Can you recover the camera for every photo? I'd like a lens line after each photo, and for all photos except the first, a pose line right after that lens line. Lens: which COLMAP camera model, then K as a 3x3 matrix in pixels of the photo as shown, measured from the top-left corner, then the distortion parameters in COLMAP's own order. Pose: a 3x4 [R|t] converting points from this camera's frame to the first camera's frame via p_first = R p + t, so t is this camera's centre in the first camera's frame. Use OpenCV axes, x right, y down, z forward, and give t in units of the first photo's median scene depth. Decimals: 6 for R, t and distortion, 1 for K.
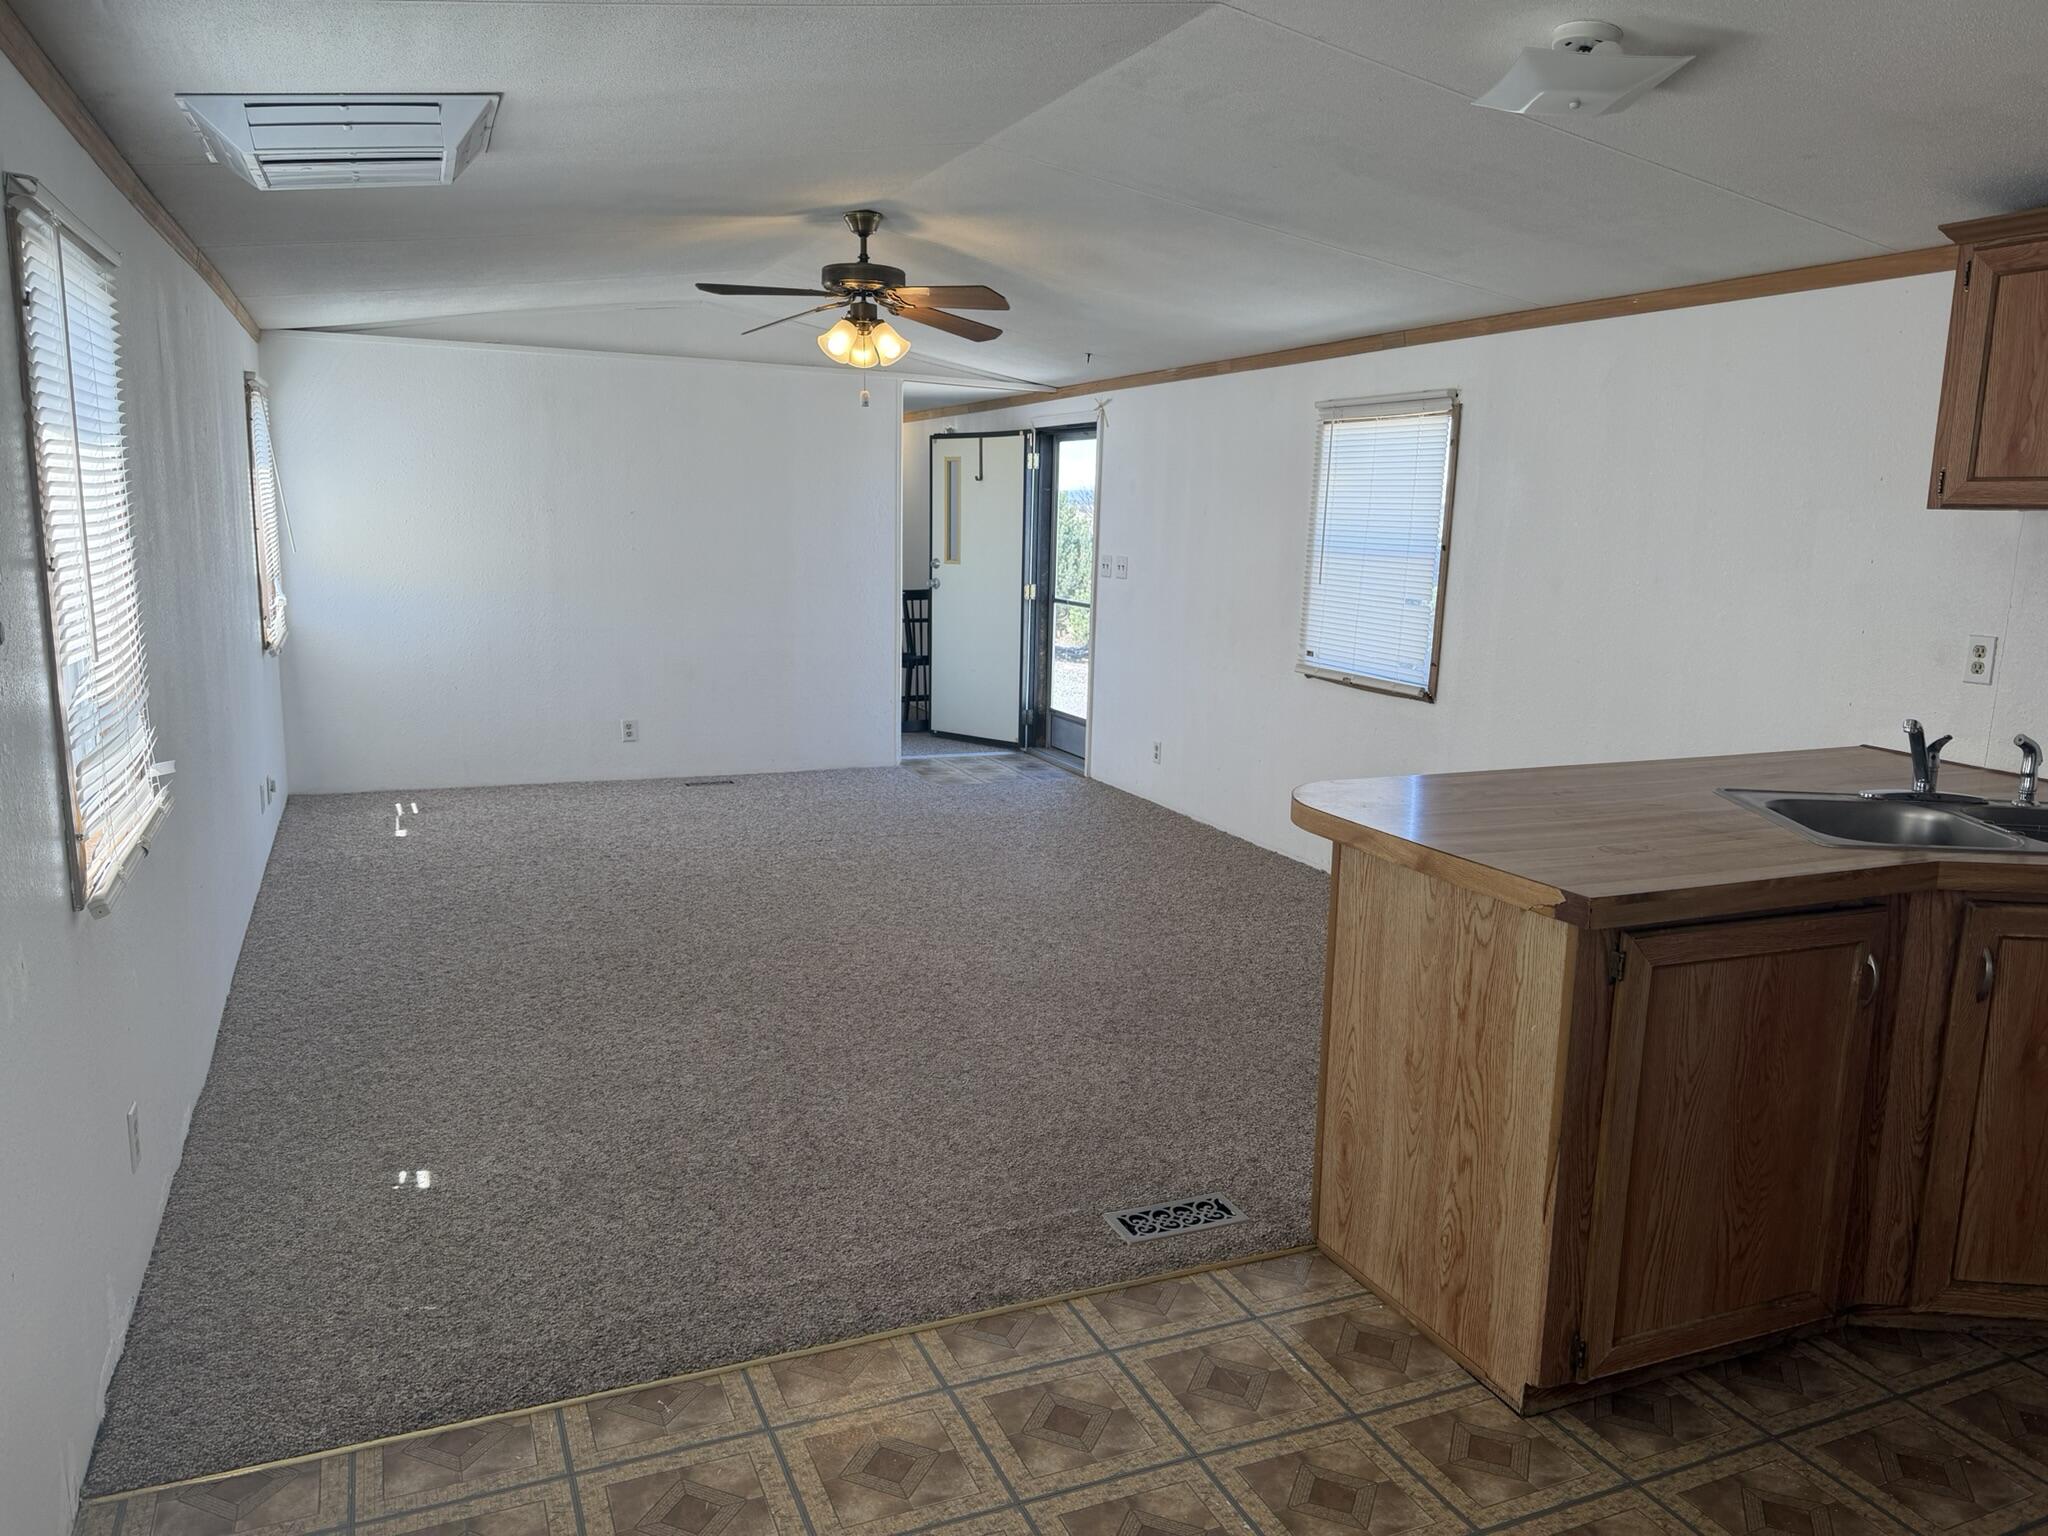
lens RADIAL K [[1475.4, 0, 1024.0], [0, 1475.4, 768.0], [0, 0, 1]] dist [0.102857, -0.227055]
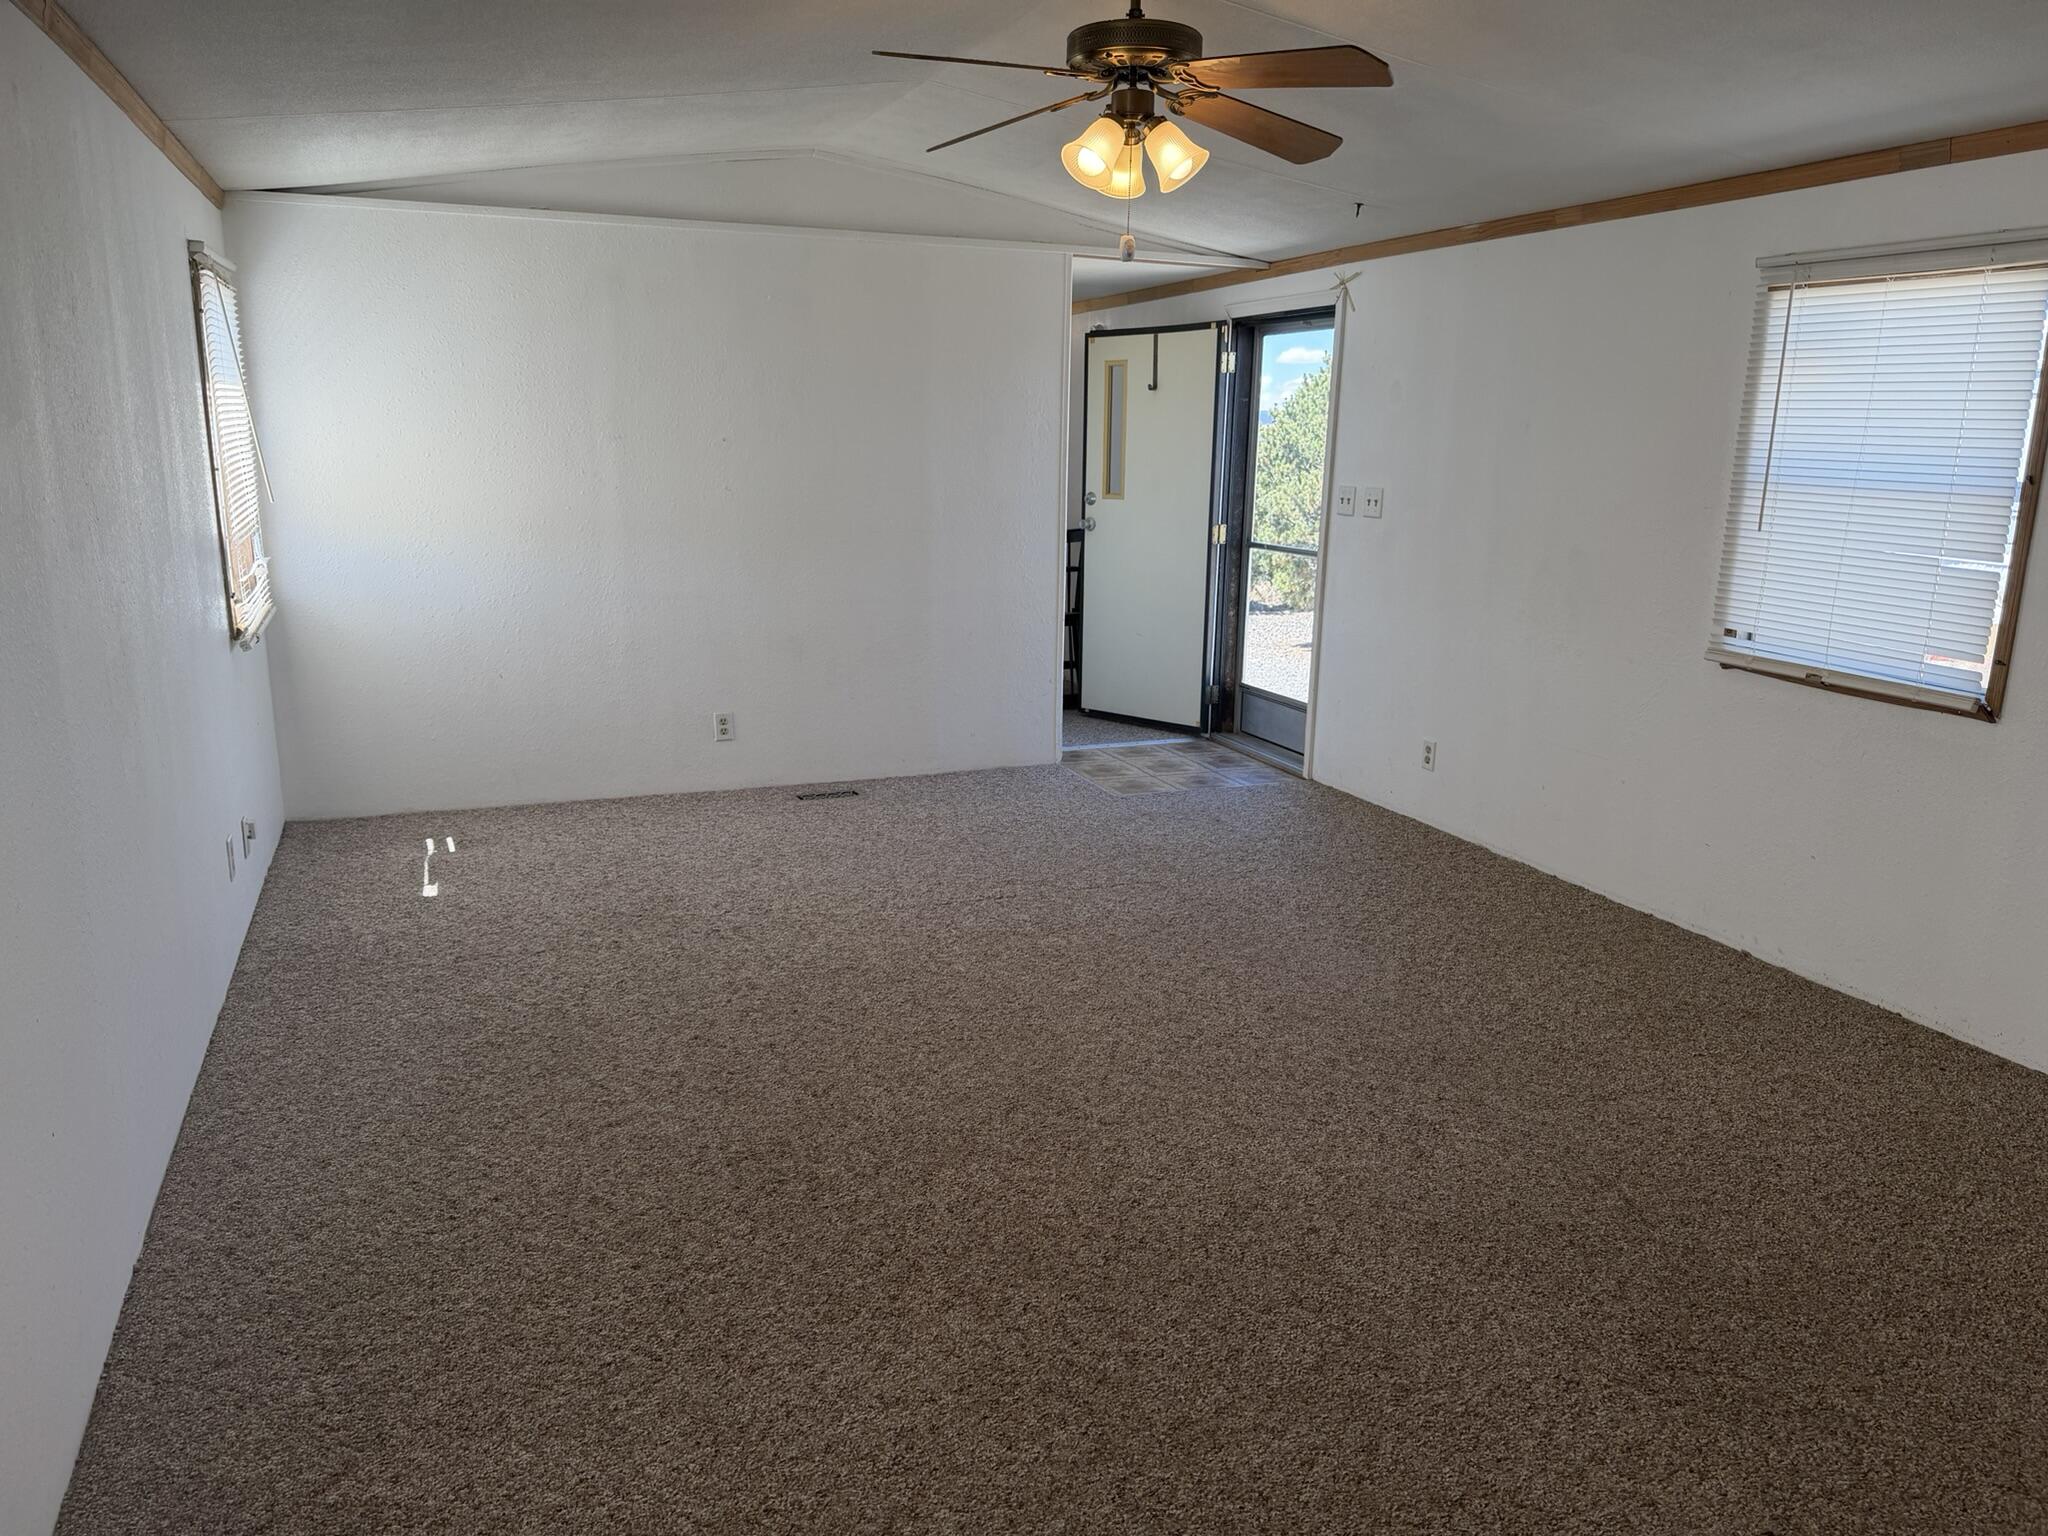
lens RADIAL K [[1474.4, 0, 982.8], [0, 1474.4, 769.6], [0, 0, 1]] dist [0.125562, -0.224634]
pose [[0.998552, -0.001650, -0.053777, -0.096366], [0.004479, 0.998609, 0.052534, -0.045400], [0.053615, -0.052698, 0.997170, 0.256014]]
